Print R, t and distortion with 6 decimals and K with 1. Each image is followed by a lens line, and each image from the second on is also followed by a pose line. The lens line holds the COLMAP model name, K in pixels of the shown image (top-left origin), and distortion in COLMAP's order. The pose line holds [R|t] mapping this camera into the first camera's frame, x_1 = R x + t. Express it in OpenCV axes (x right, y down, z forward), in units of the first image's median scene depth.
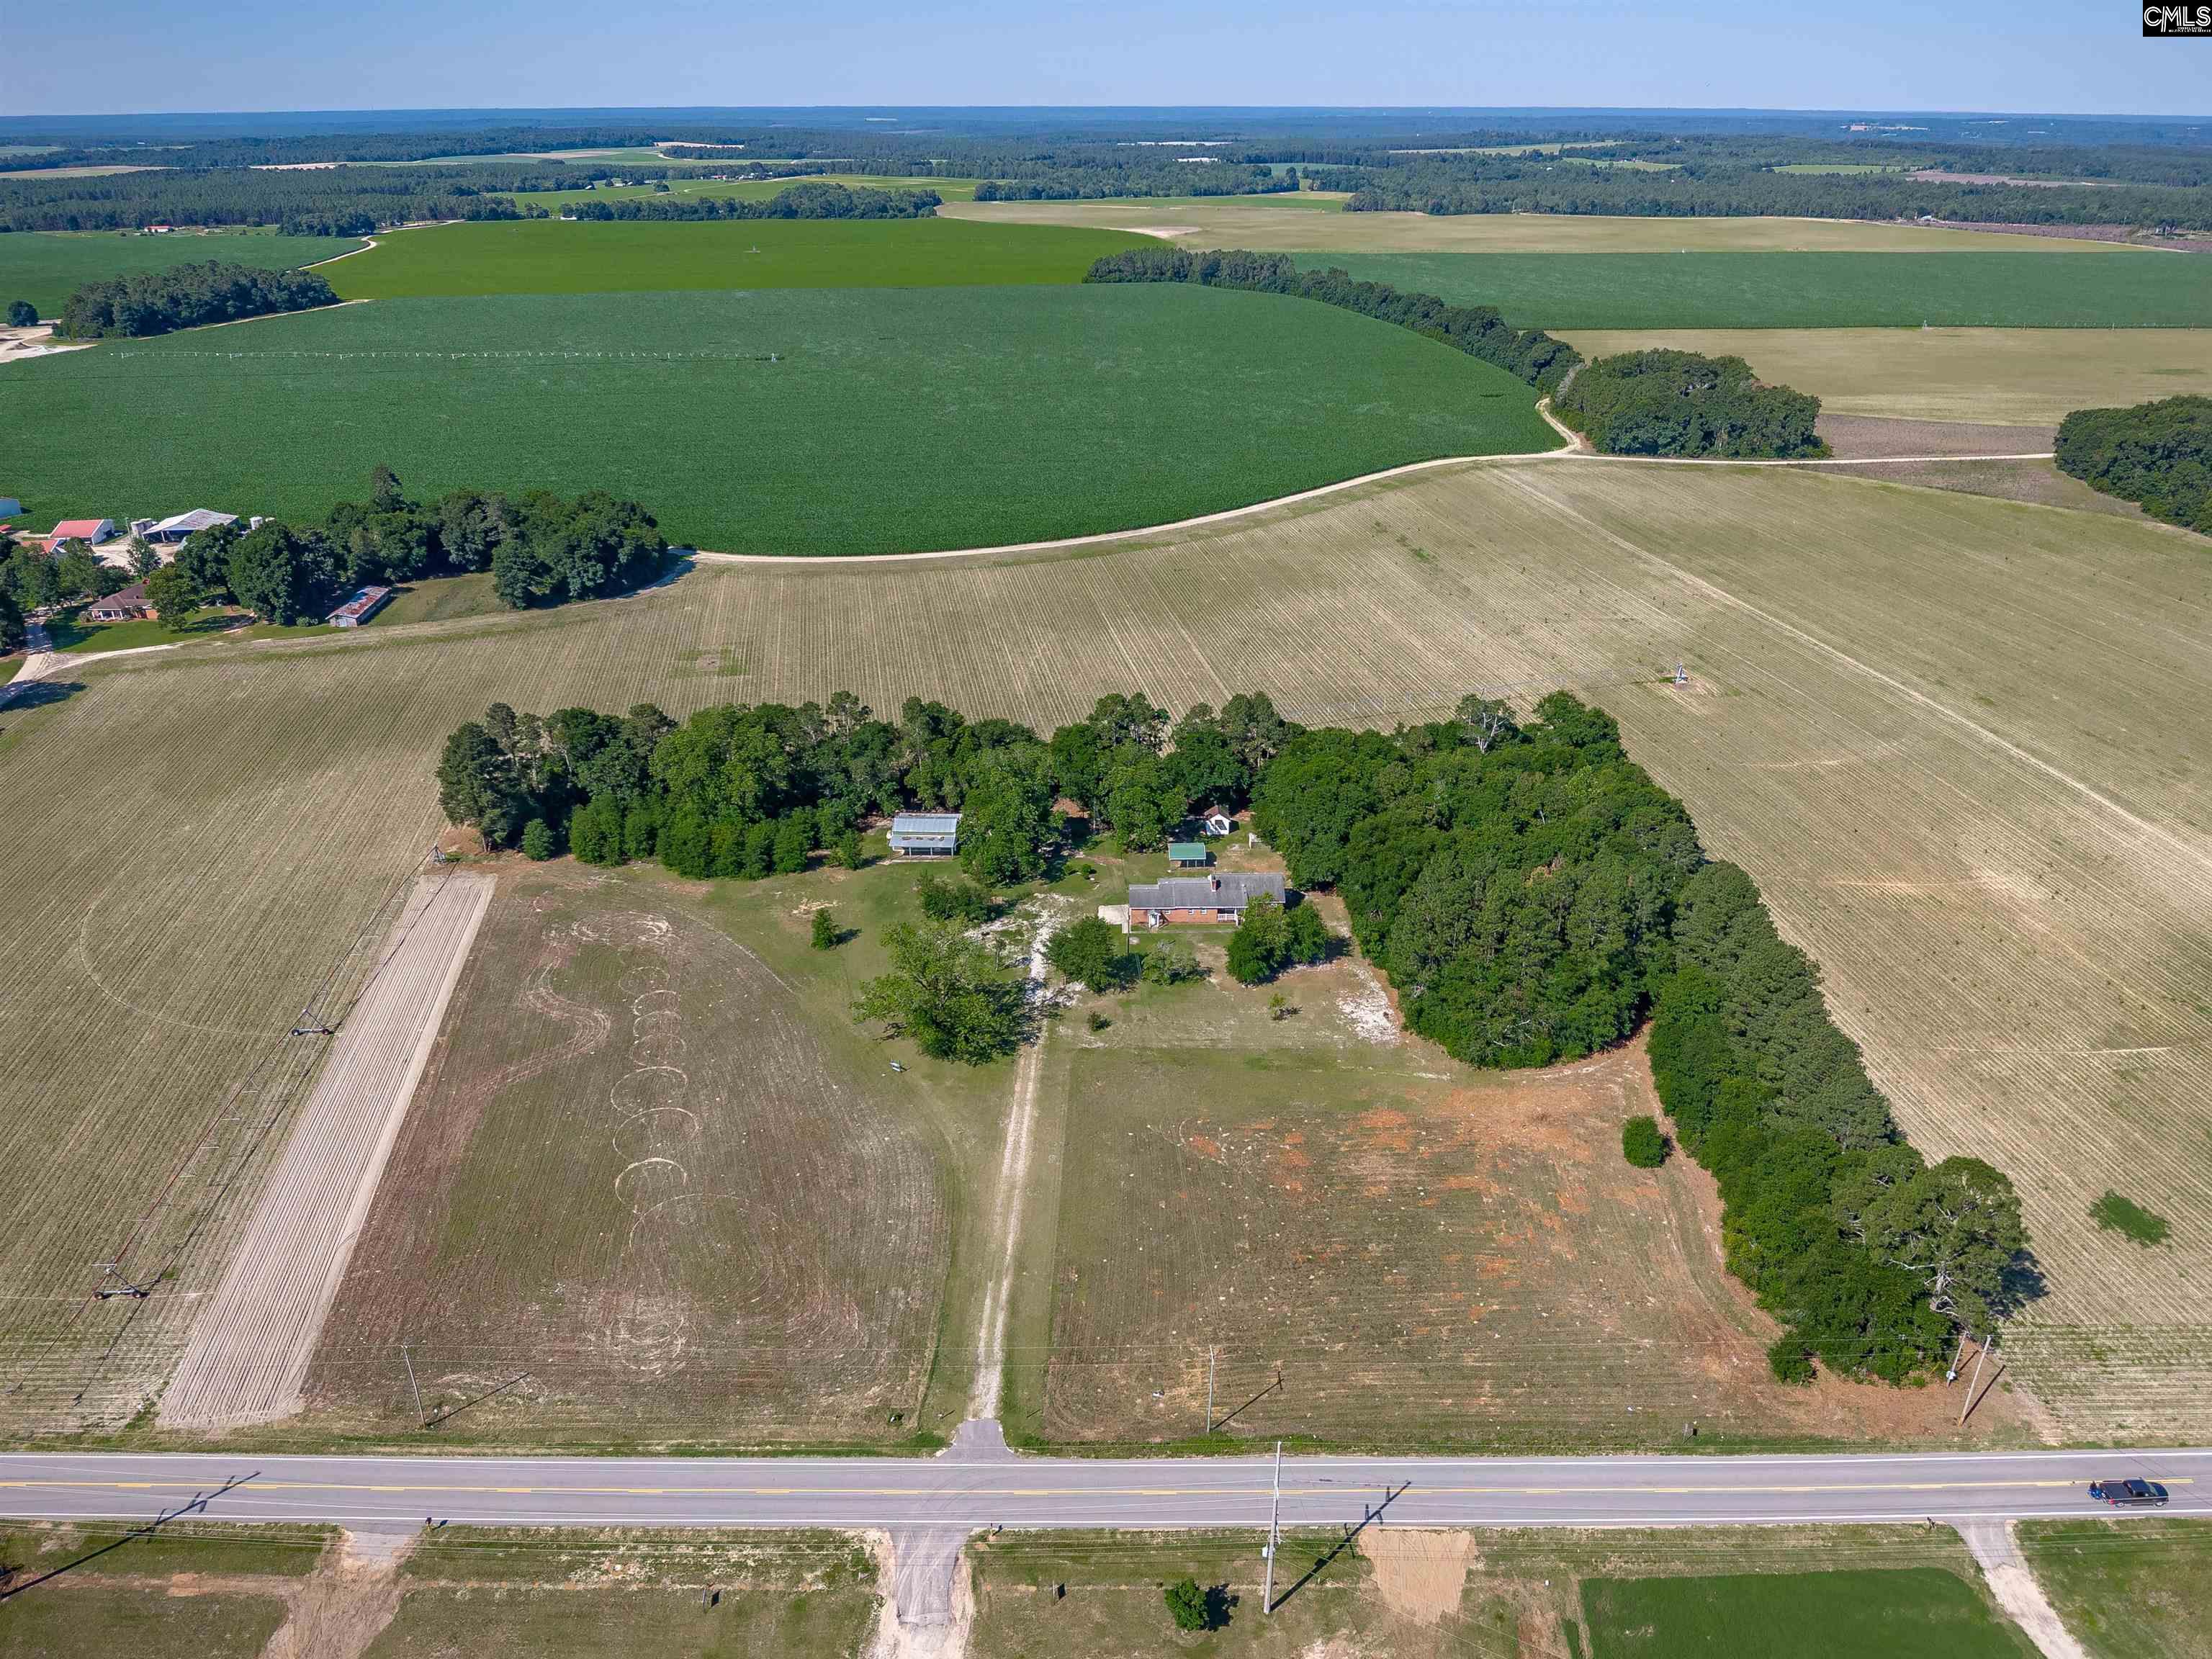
lens RADIAL K [[1550.6, 0, 1106.6], [0, 1550.6, 844.1], [0, 0, 1]] dist [-0.007232, -0.017044]
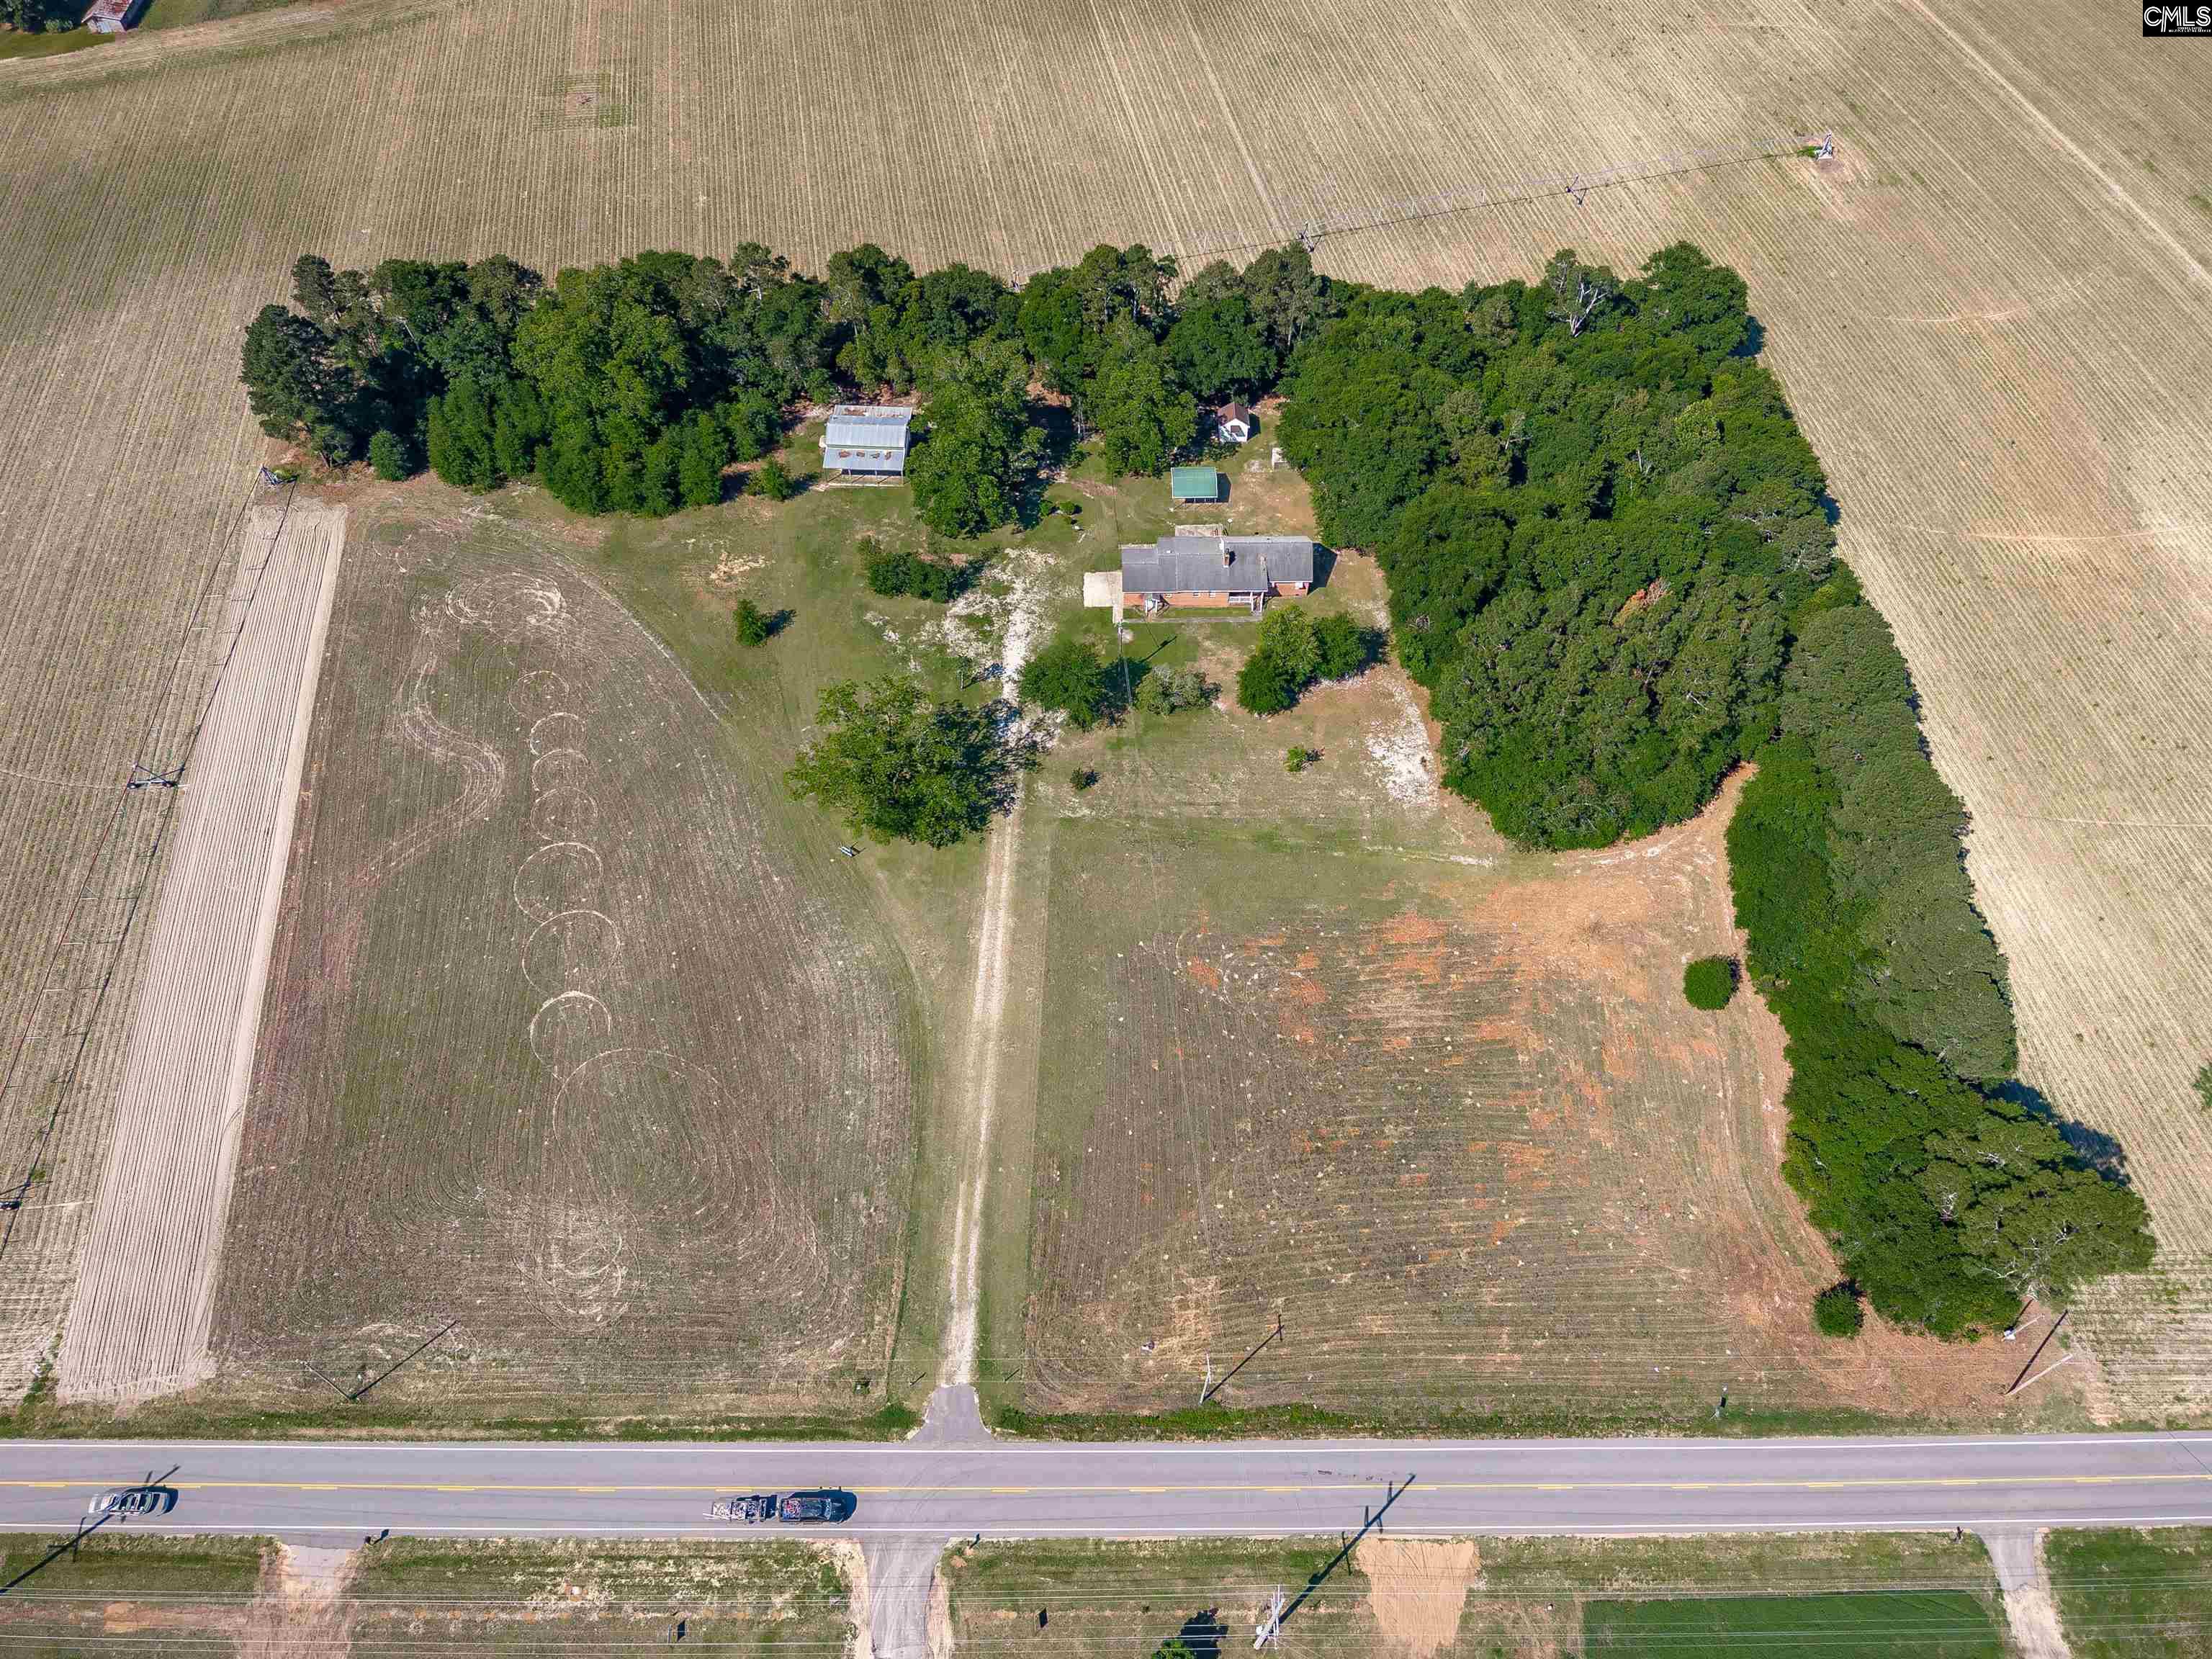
lens RADIAL K [[1532.2, 0, 1108.6], [0, 1532.2, 841.6], [0, 0, 1]] dist [-0.003690, -0.021744]
pose [[0.999936, 0.003367, 0.010770, -0.000306], [-0.007994, 0.884993, 0.465535, -0.250967], [-0.007964, -0.465591, 0.884964, 0.253192]]
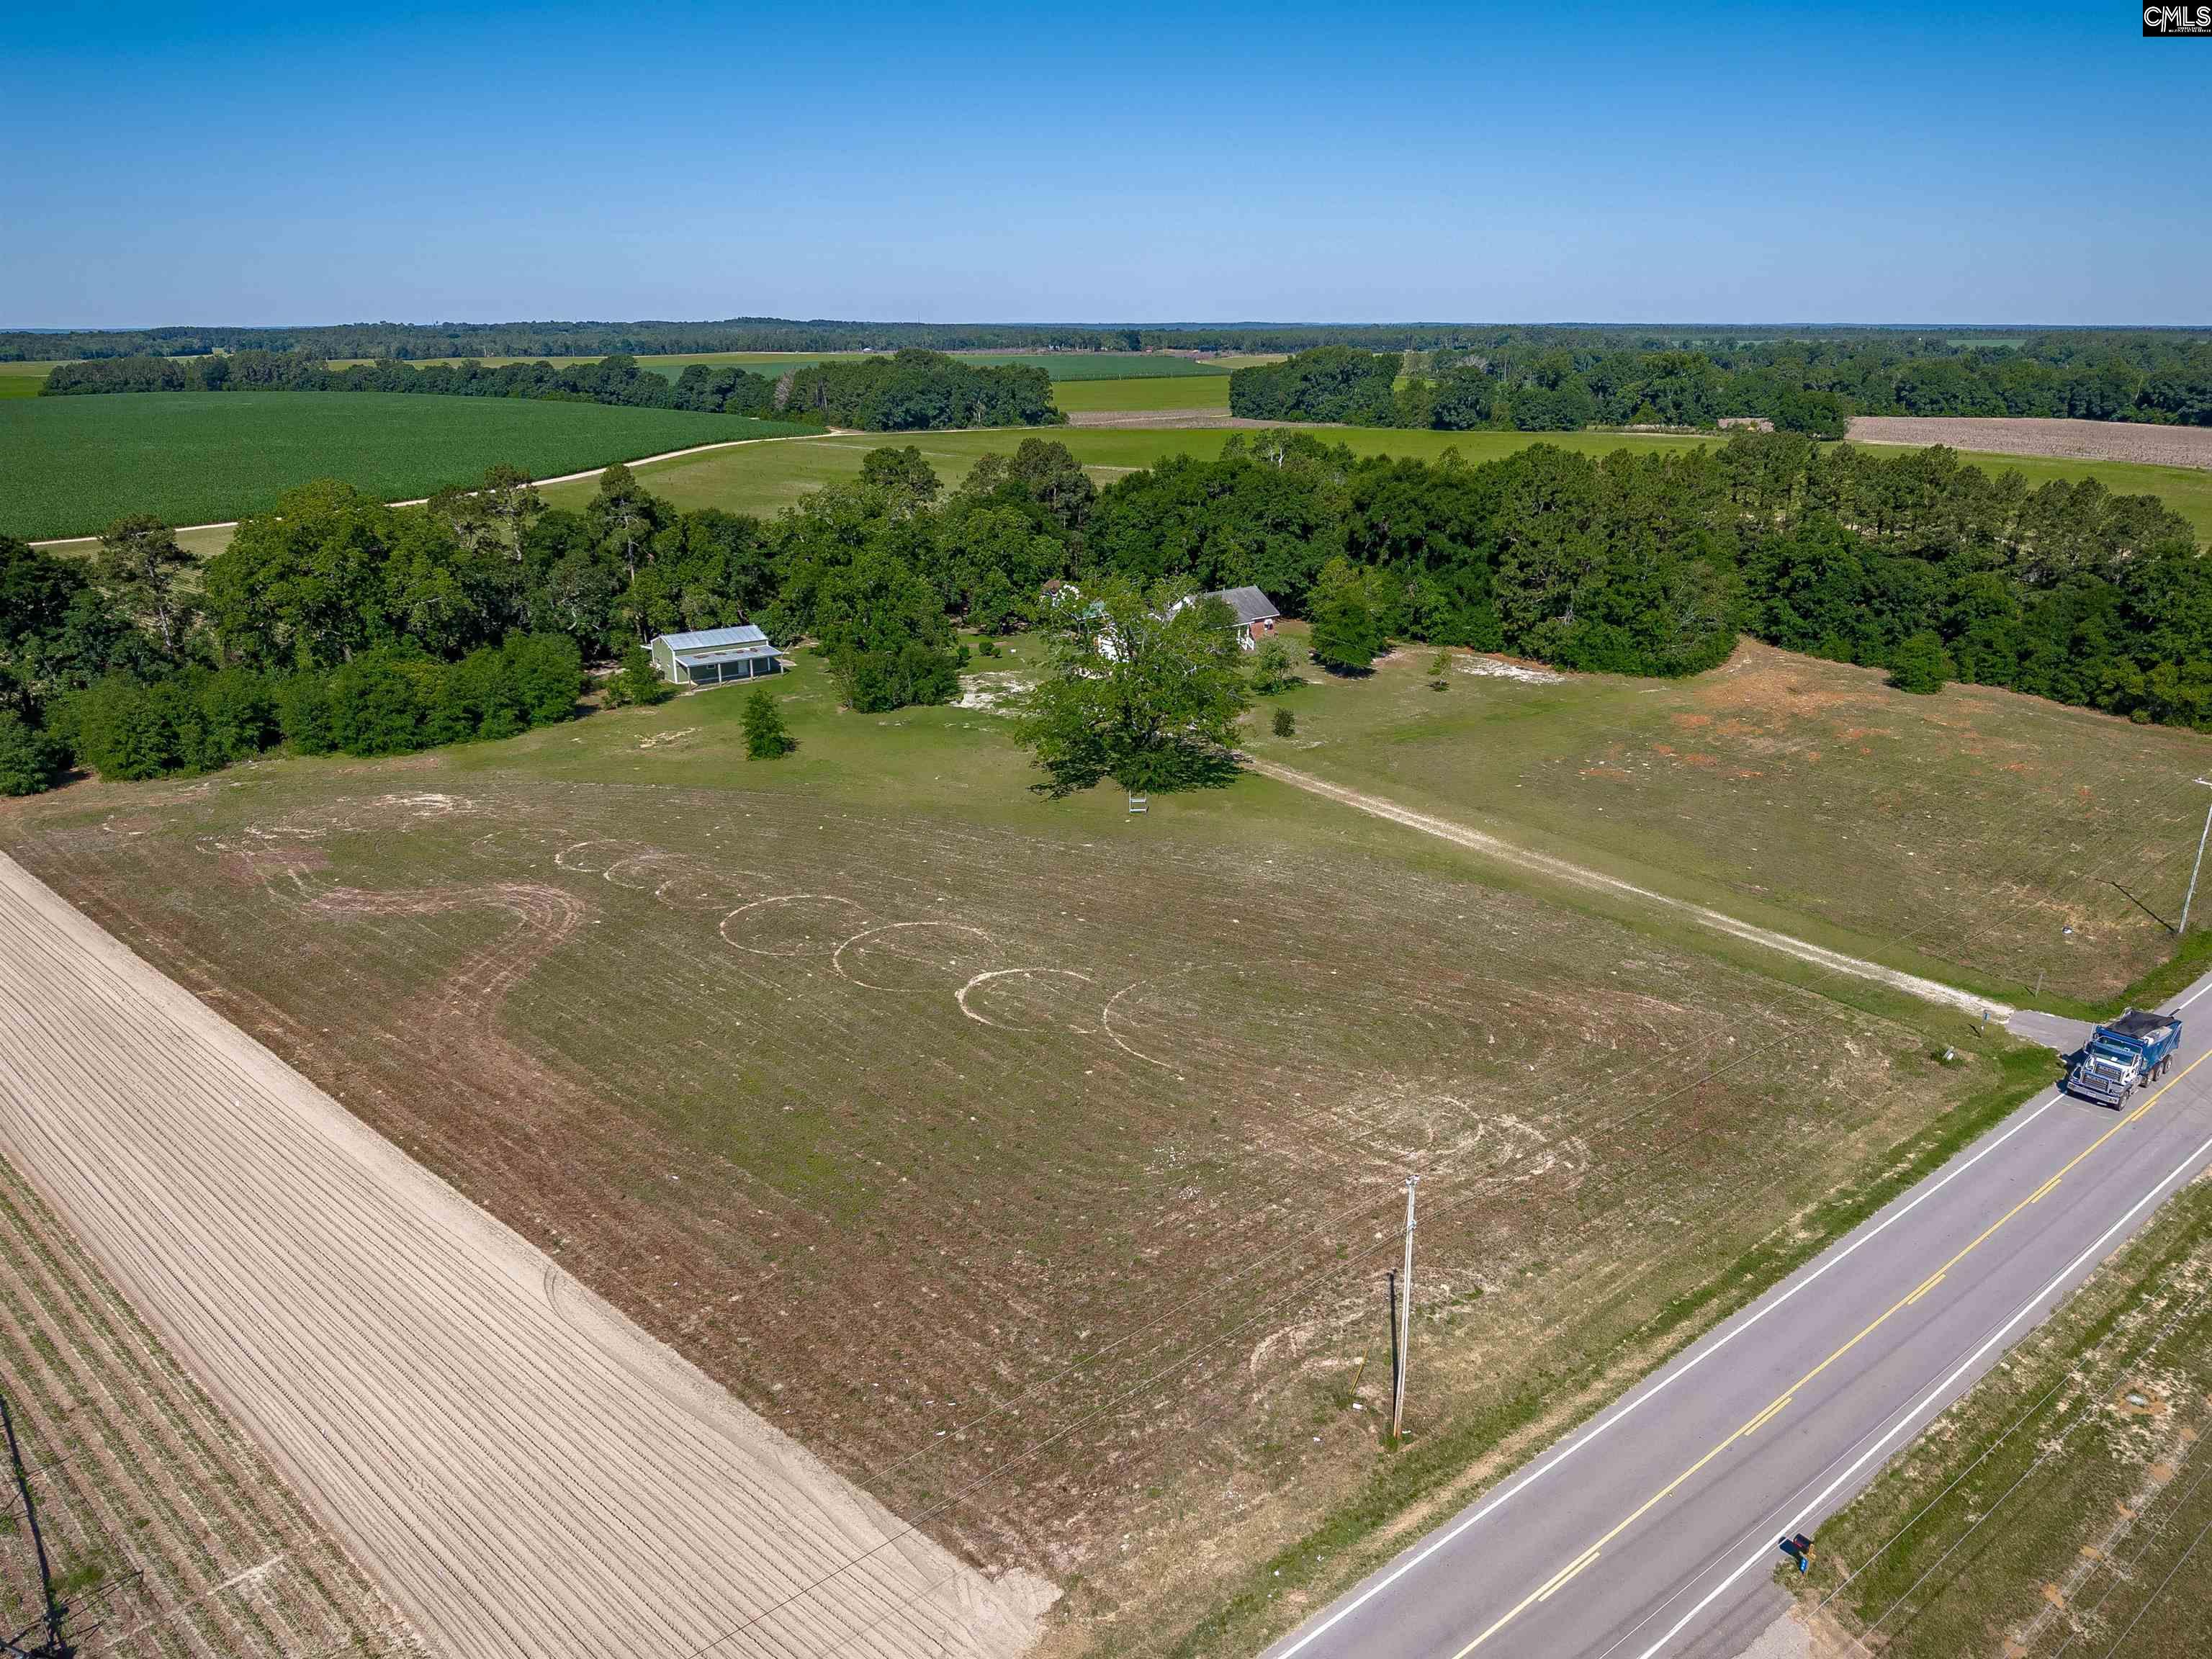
lens RADIAL K [[1544.8, 0, 1106.0], [0, 1544.8, 829.5], [0, 0, 1]] dist [-0.005841, -0.018273]
pose [[0.779676, -0.196521, 0.594546, -0.495538], [0.274799, 0.960546, -0.042867, 0.173896], [-0.562665, 0.196803, 0.802918, 0.527479]]
